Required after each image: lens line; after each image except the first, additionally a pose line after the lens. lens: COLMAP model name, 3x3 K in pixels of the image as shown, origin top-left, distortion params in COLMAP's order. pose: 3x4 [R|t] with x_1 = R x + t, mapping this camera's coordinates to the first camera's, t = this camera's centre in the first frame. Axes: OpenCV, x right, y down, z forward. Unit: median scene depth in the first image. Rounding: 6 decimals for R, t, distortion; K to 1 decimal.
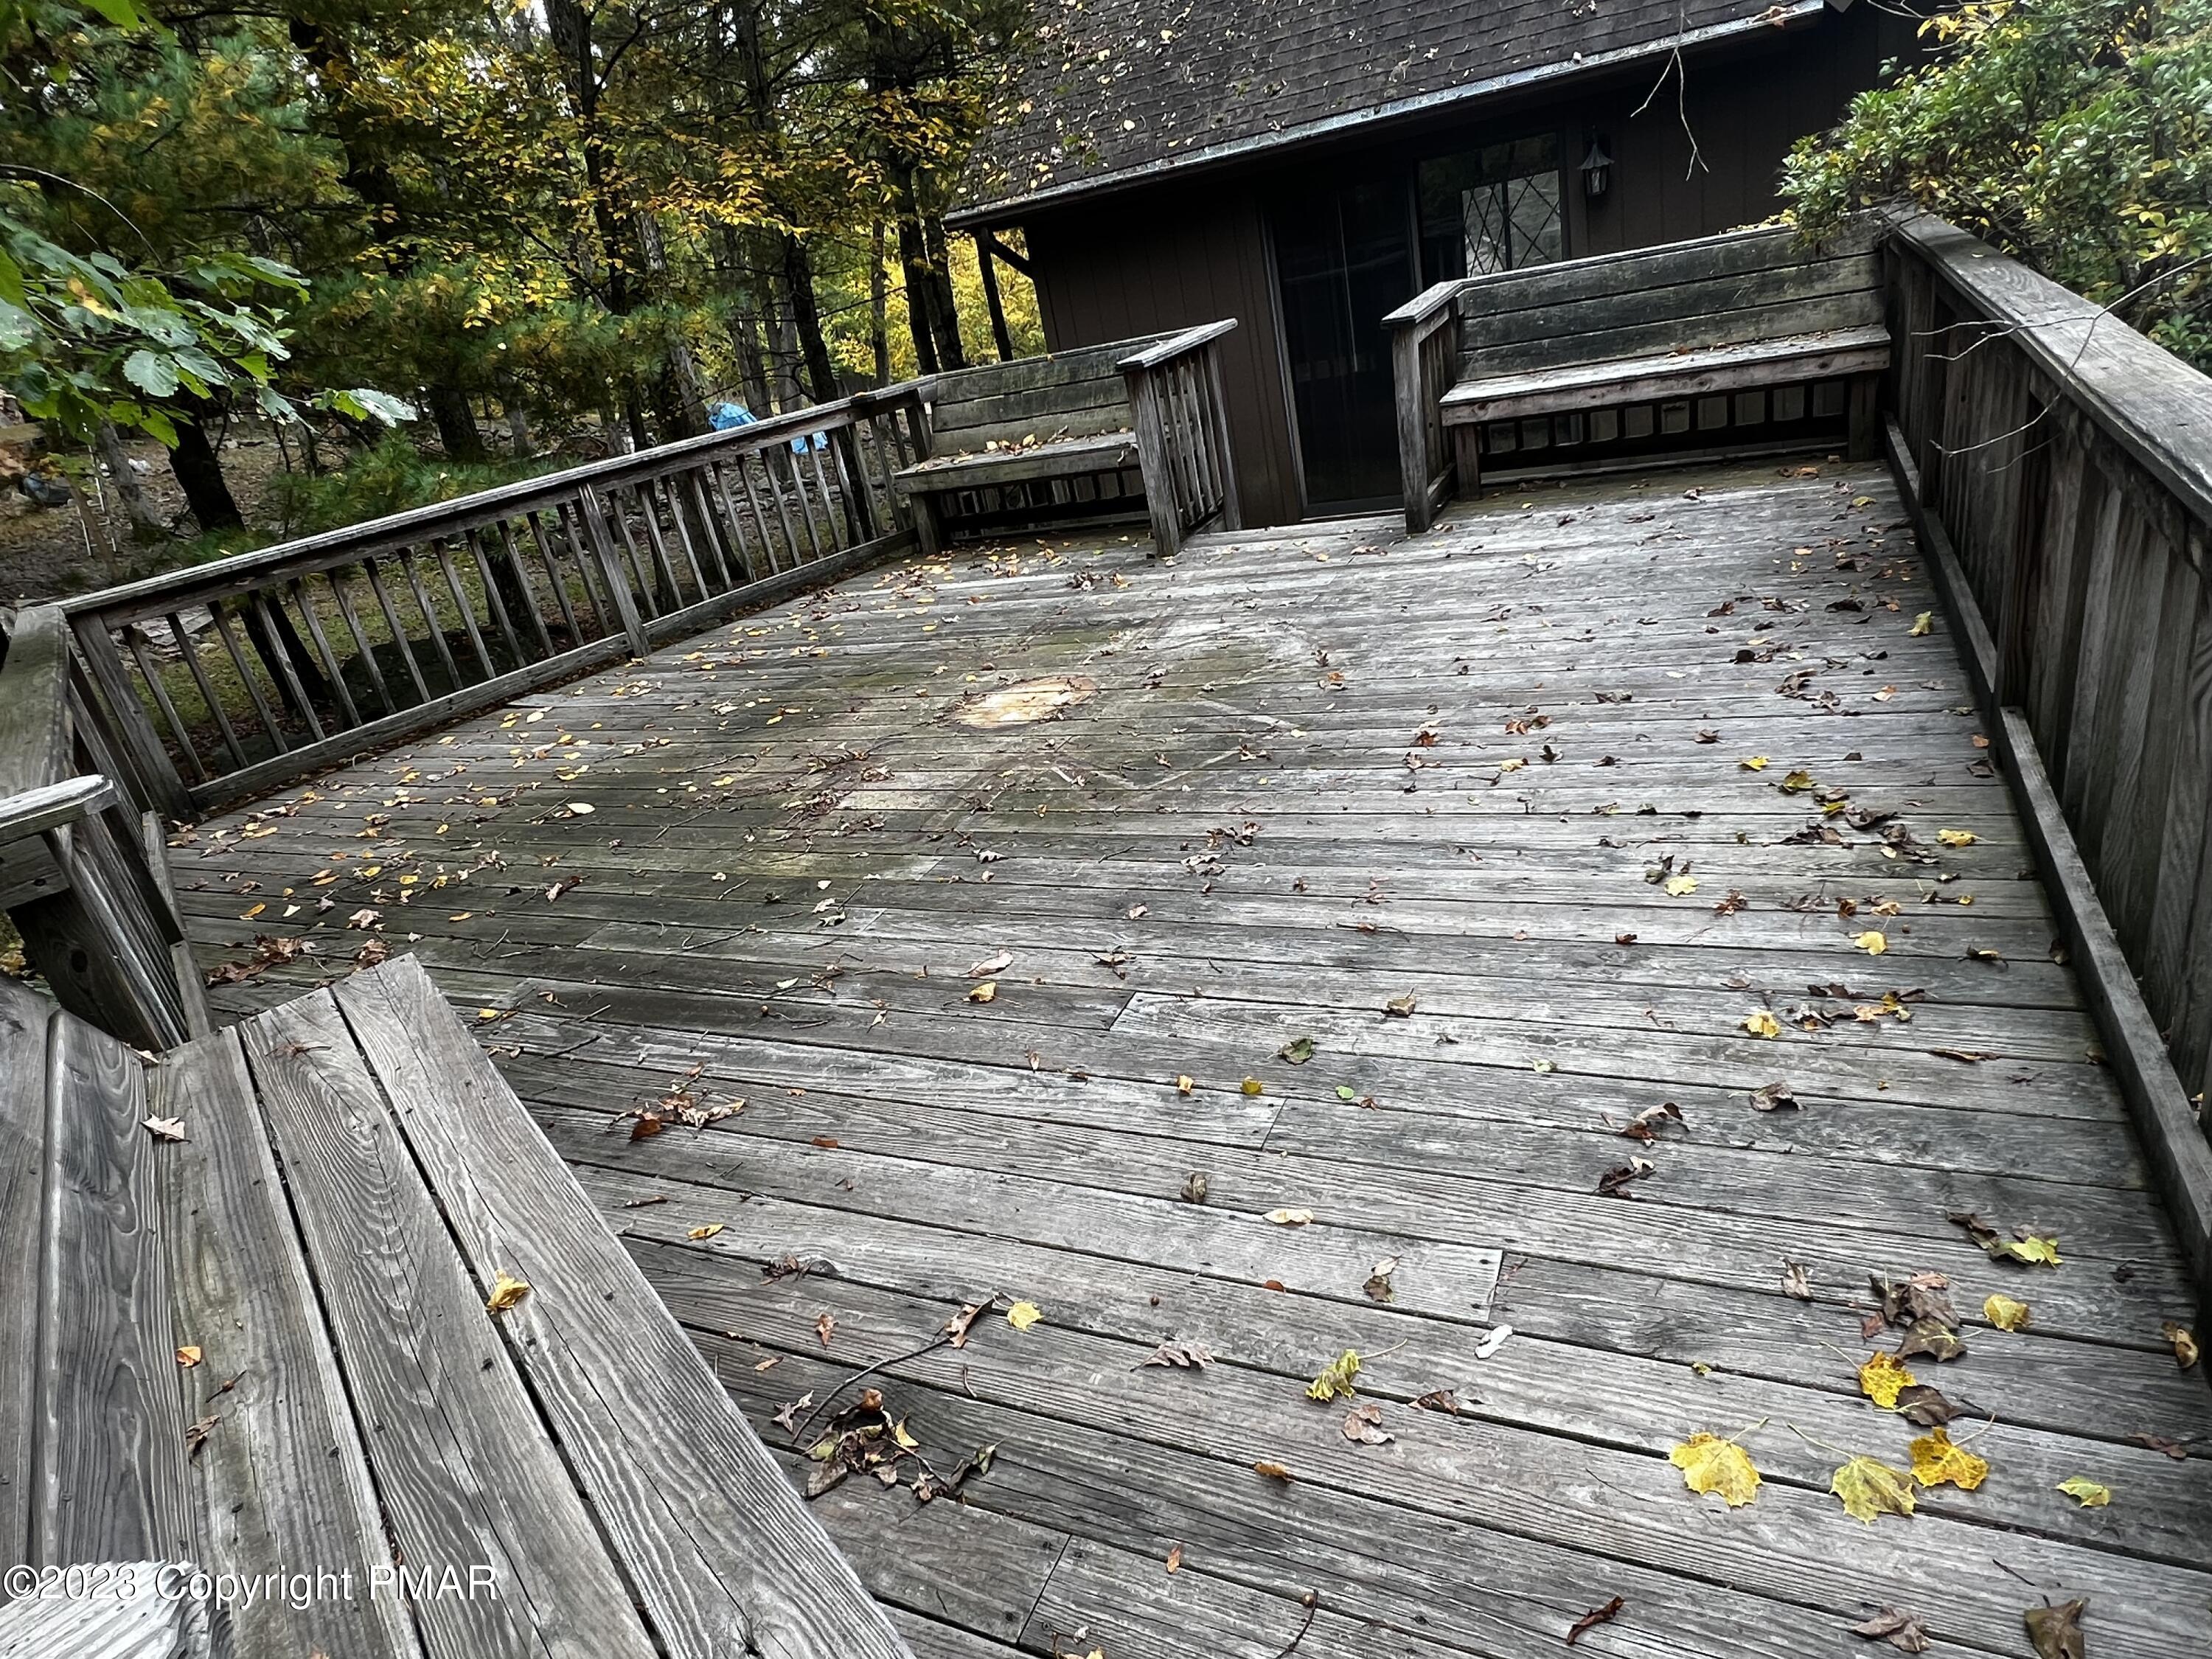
lens RADIAL K [[1314.1, 0, 1103.6], [0, 1314.1, 827.3], [0, 0, 1]] dist [-0.001752, 0.000479]
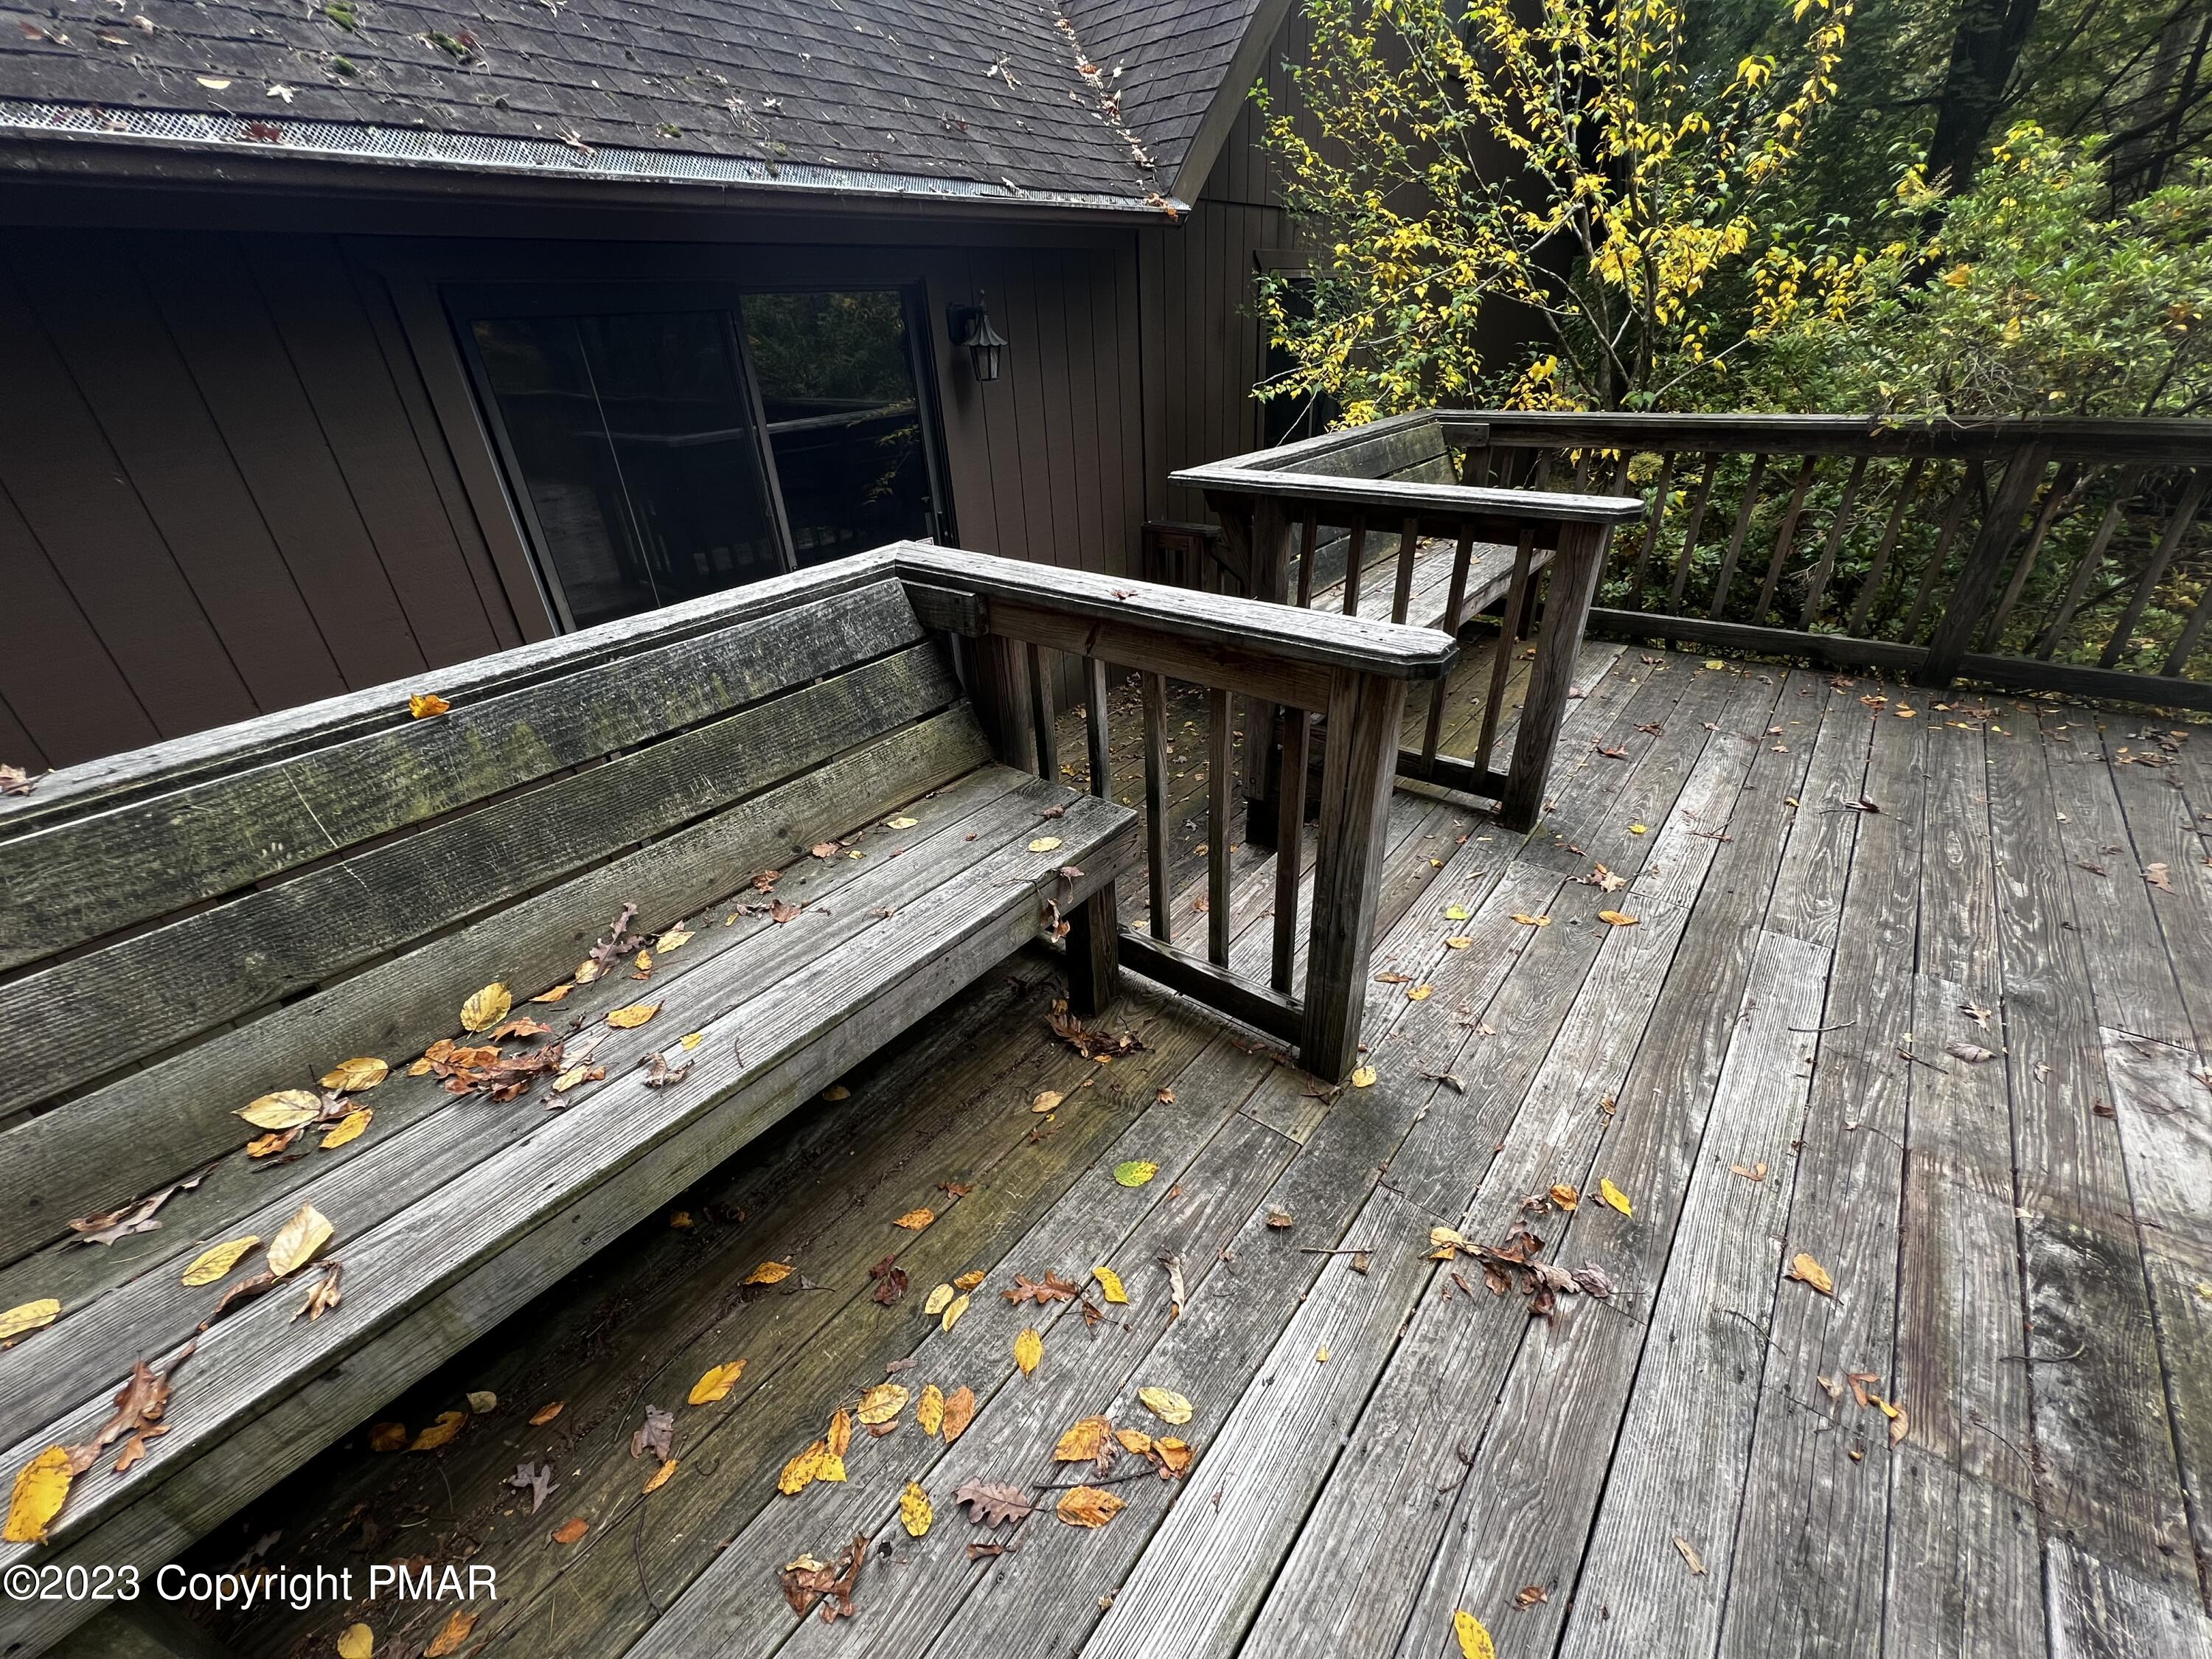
lens RADIAL K [[890.5, 0, 1101.2], [0, 890.5, 826.3], [0, 0, 1]] dist [-0.002621, 0.000686]
pose [[0.252336, -0.321874, 0.912537, -0.293130], [0.393010, 0.895859, 0.207316, -0.519560], [-0.884234, 0.306323, 0.352557, 1.336497]]
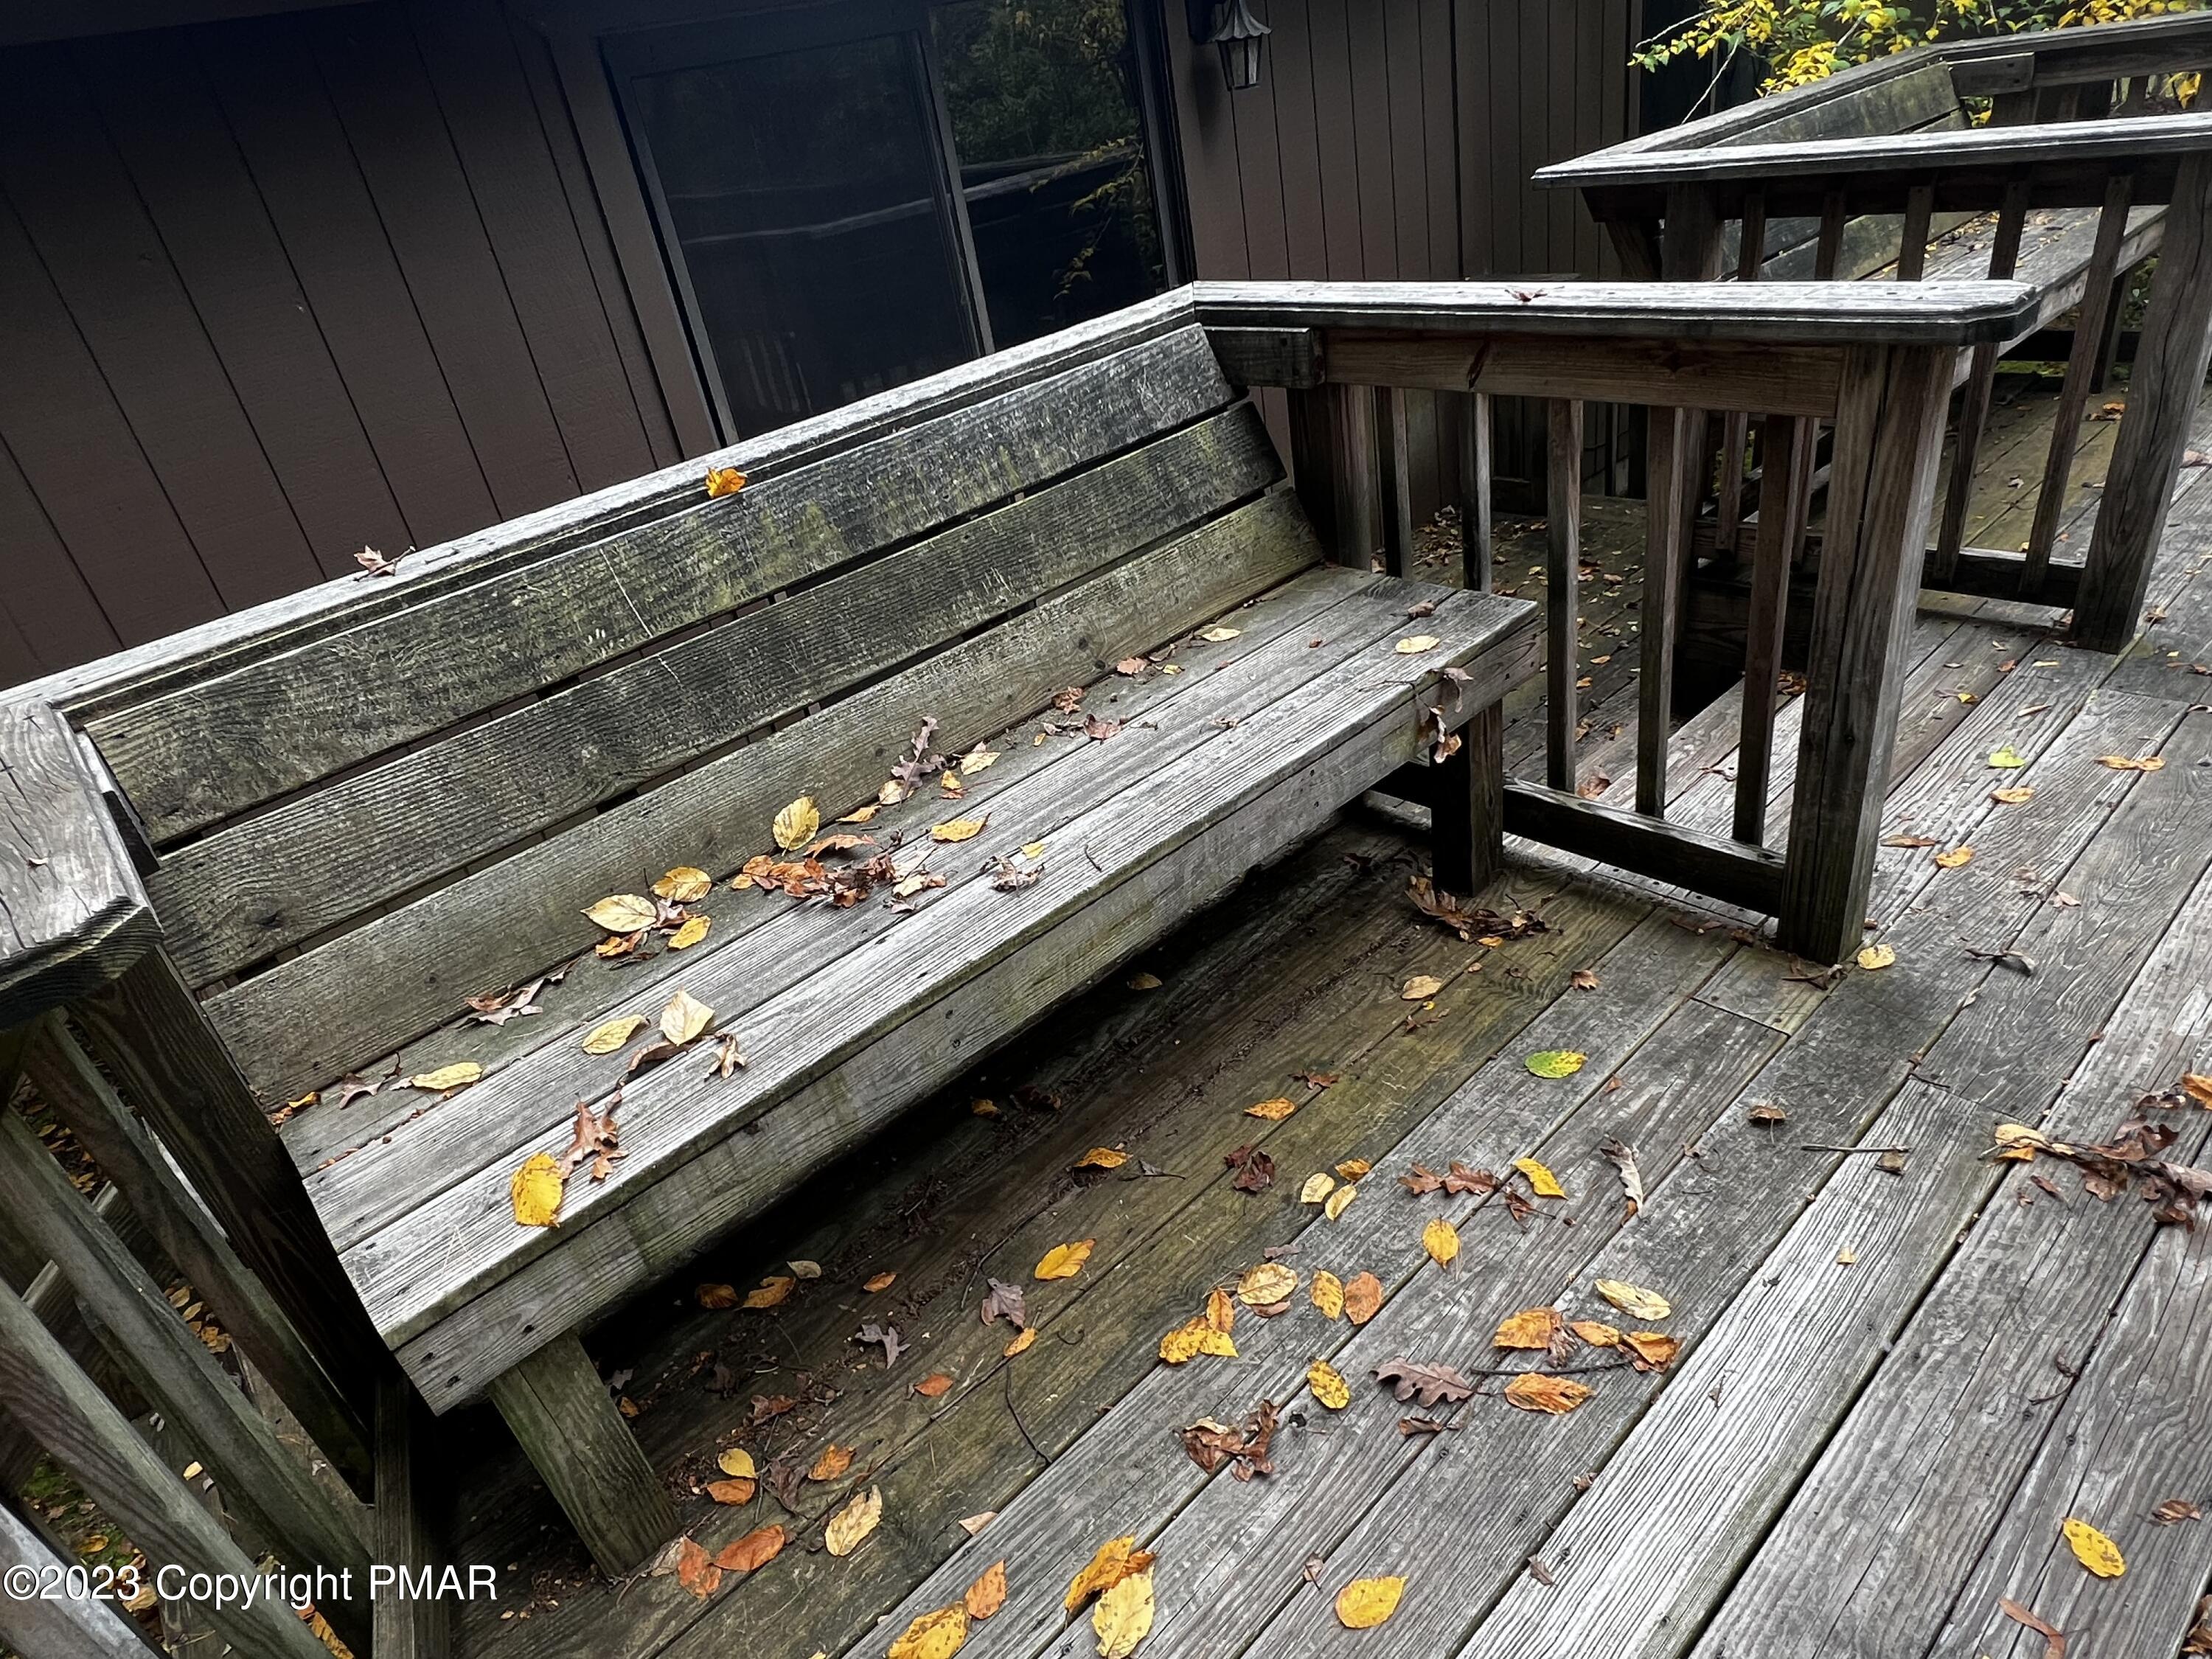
lens RADIAL K [[1314.1, 0, 1087.9], [0, 1314.1, 829.7], [0, 0, 1]] dist [-0.001752, 0.000479]
pose [[0.420068, -0.353589, 0.835774, -0.379978], [0.449327, 0.881195, 0.146969, -0.501070], [-0.788447, 0.313799, 0.529039, 1.371439]]
